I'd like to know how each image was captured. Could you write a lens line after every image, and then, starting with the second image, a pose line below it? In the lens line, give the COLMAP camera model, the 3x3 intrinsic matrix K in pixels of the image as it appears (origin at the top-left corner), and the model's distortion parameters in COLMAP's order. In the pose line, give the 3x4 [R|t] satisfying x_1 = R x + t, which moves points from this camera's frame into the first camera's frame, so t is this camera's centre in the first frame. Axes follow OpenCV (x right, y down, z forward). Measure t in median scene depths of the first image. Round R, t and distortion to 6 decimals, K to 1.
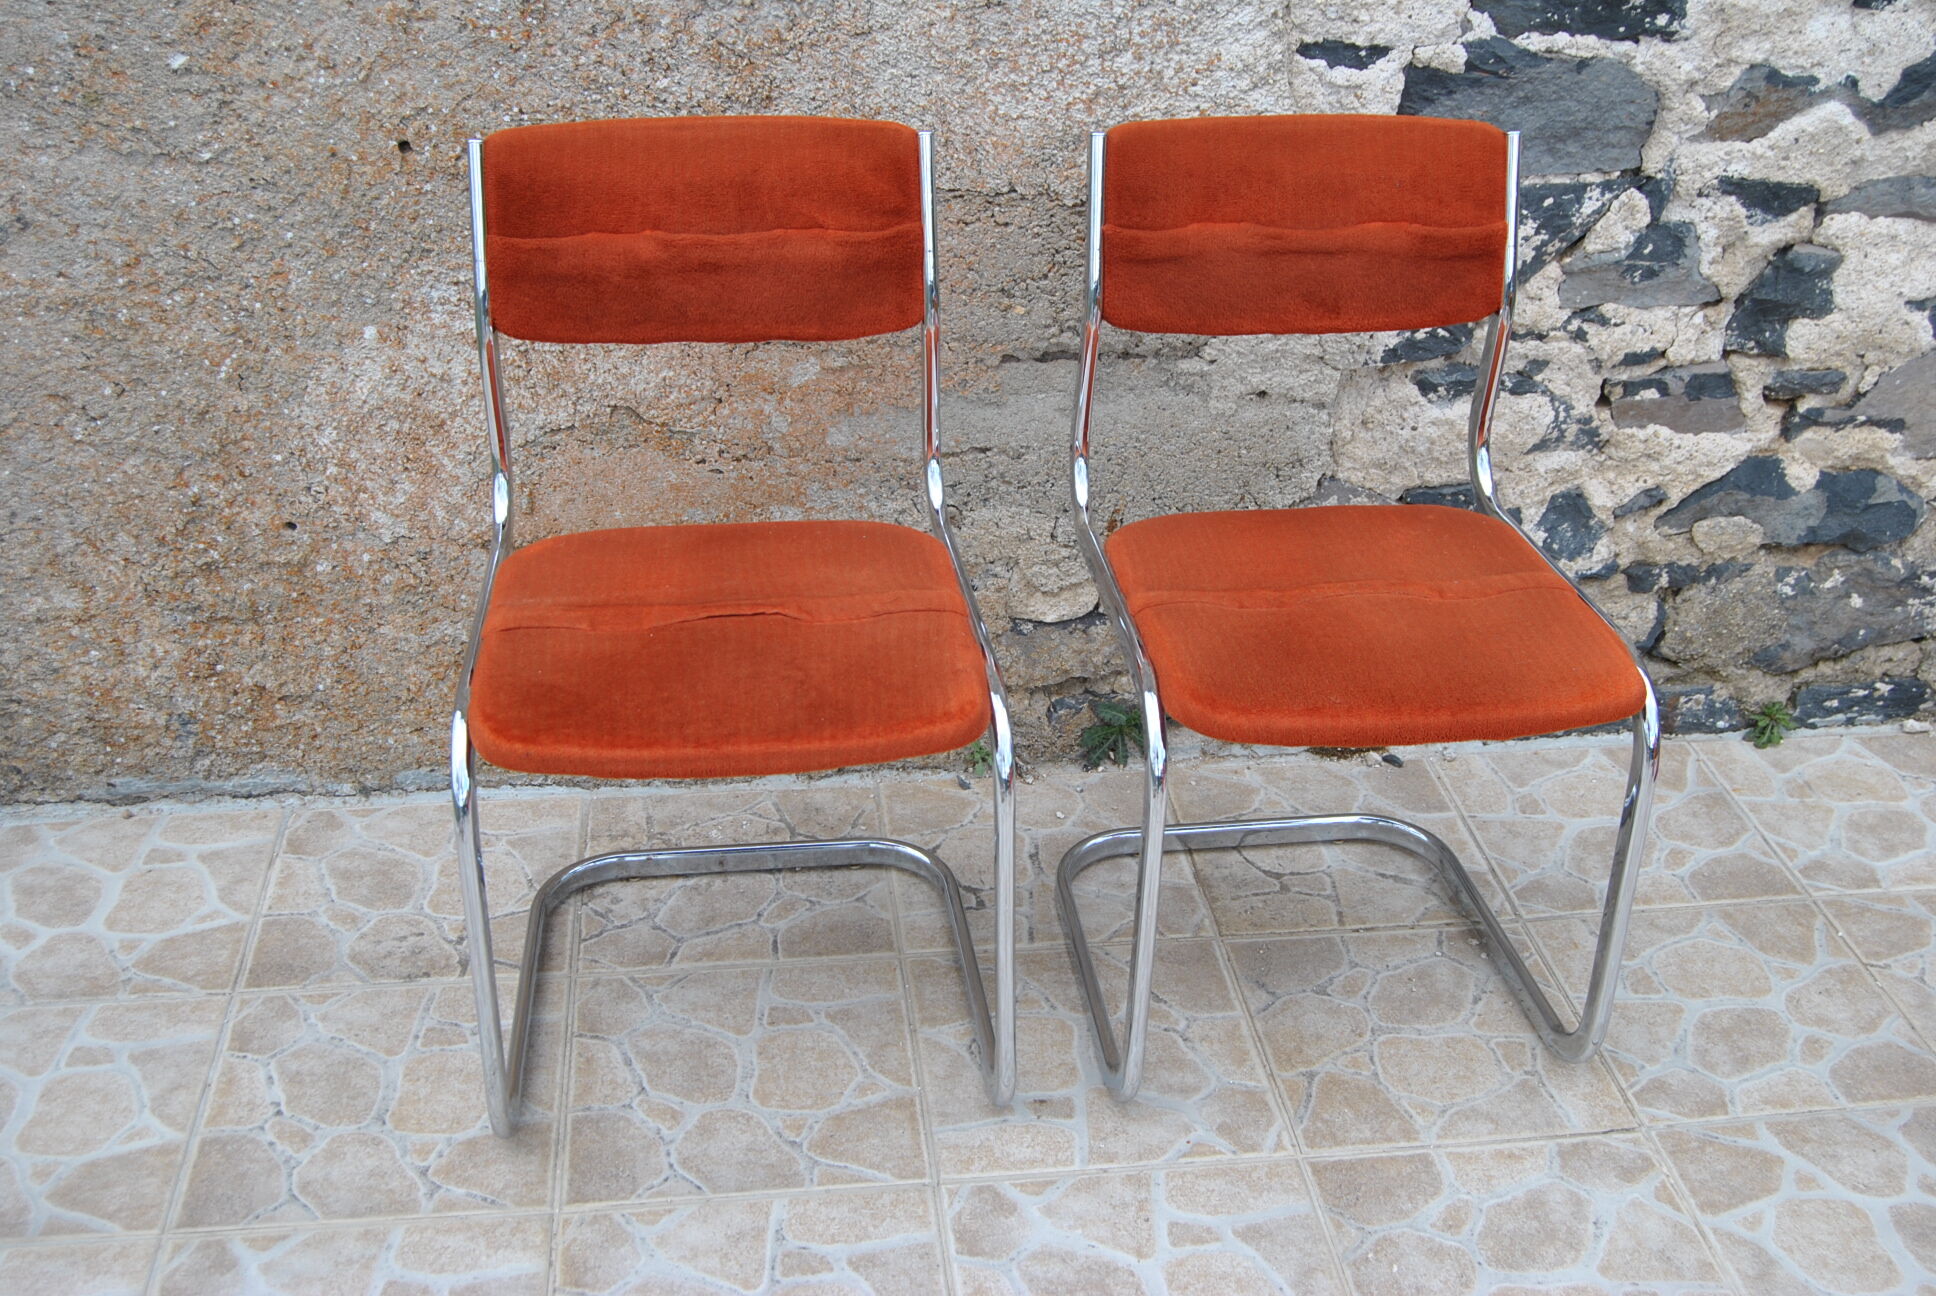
lens RADIAL K [[2087.3, 0, 992.2], [0, 2087.3, 629.7], [0, 0, 1]] dist [-0.068387, 0.026272]
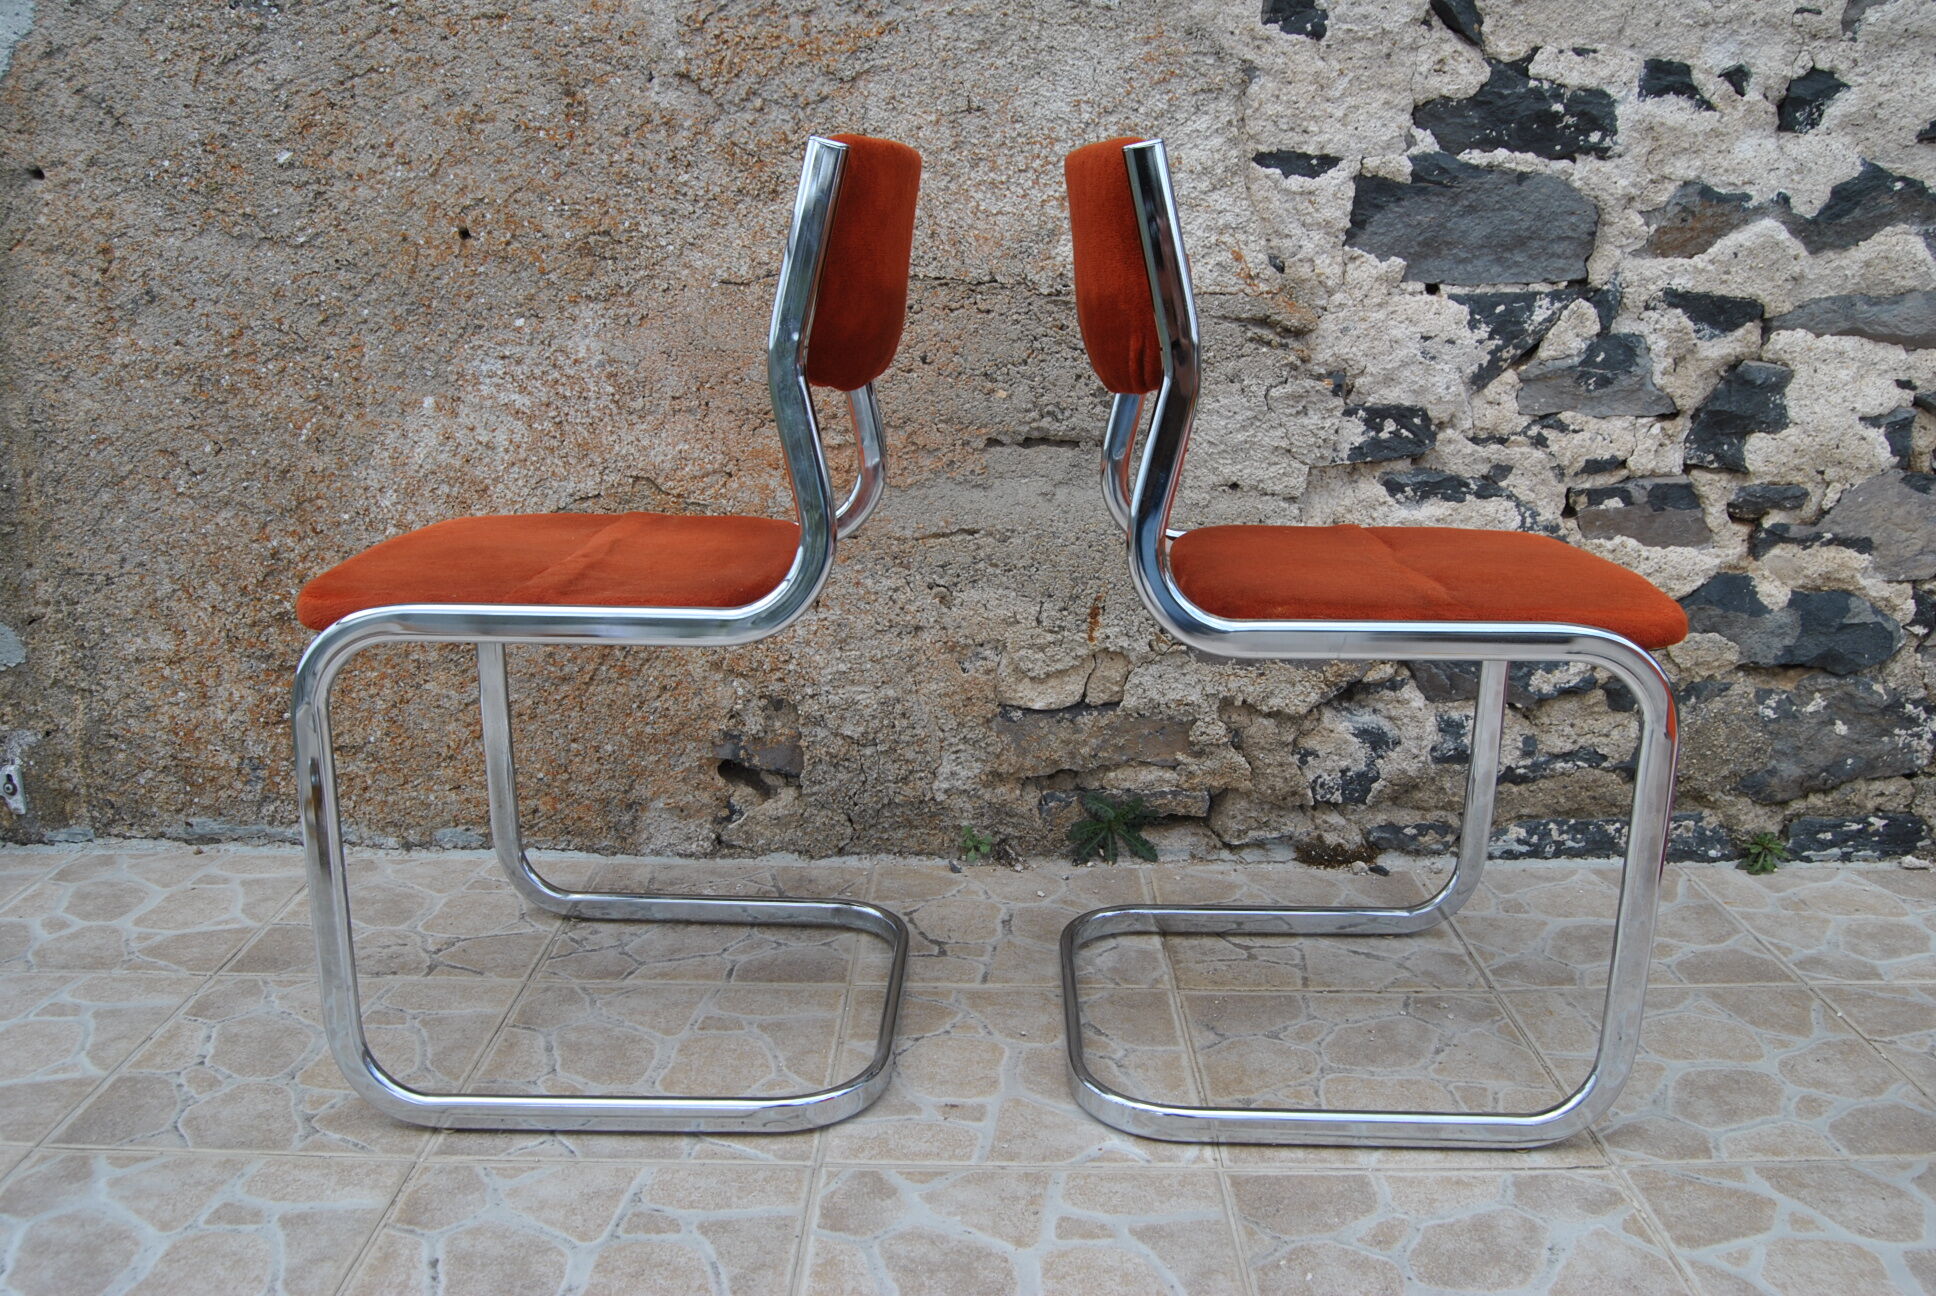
lens RADIAL K [[1604.1, 0, 983.6], [0, 1604.1, 637.0], [0, 0, 1]] dist [-0.091249, 0.035551]
pose [[0.991344, 0.015320, -0.130393, 0.114307], [-0.047722, 0.967282, -0.249173, 0.178020], [0.122310, 0.253239, 0.959641, 0.225542]]
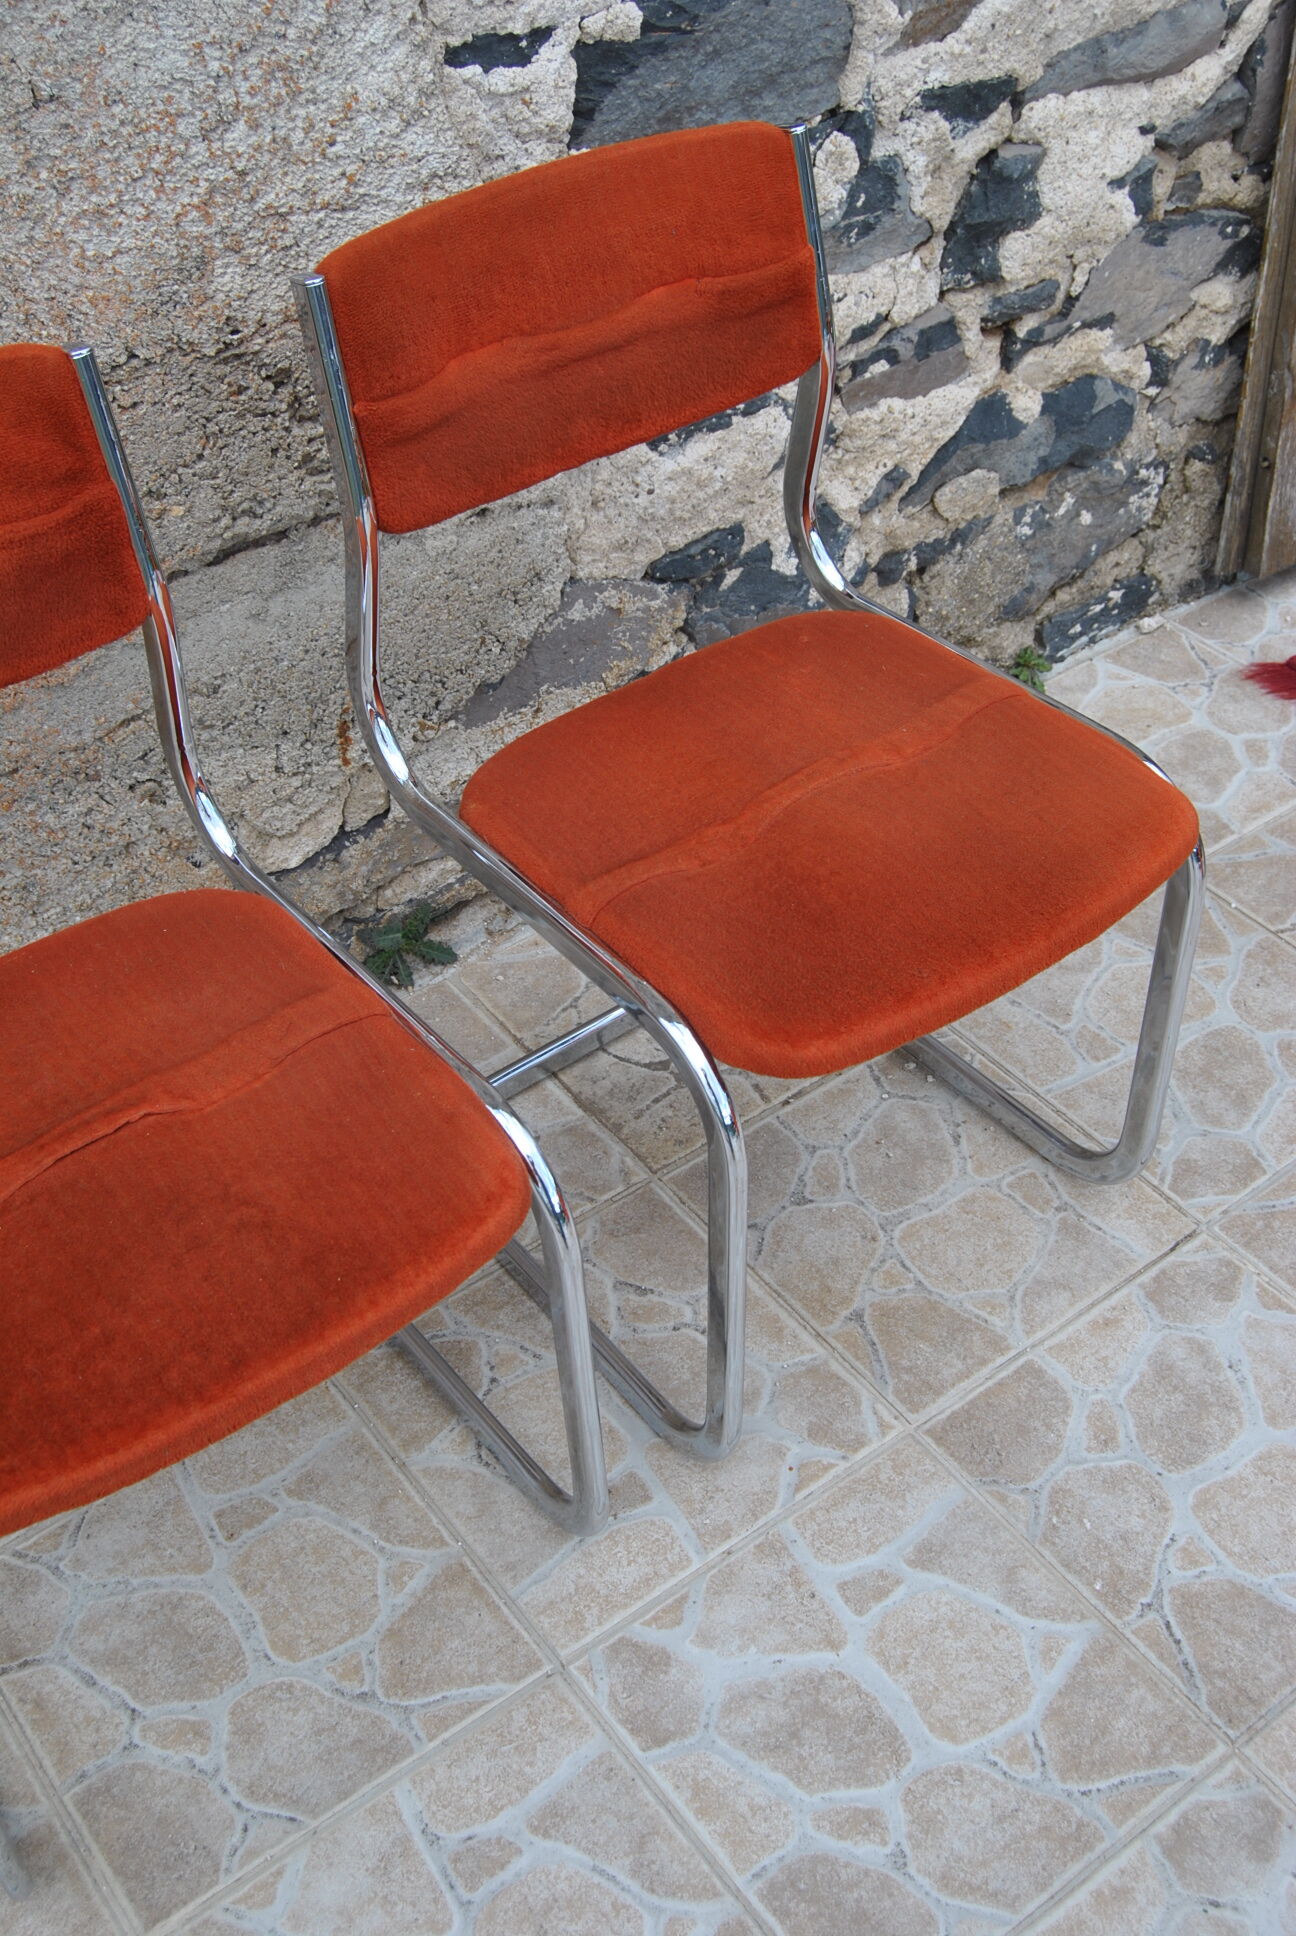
lens RADIAL K [[2087.3, 0, 632.7], [0, 2087.3, 955.0], [0, 0, 1]] dist [-0.068387, 0.026272]
pose [[0.873495, -0.361121, 0.326495, -0.138104], [0.275376, 0.919552, 0.280342, -0.168929], [-0.401467, -0.154968, 0.902668, 0.264252]]
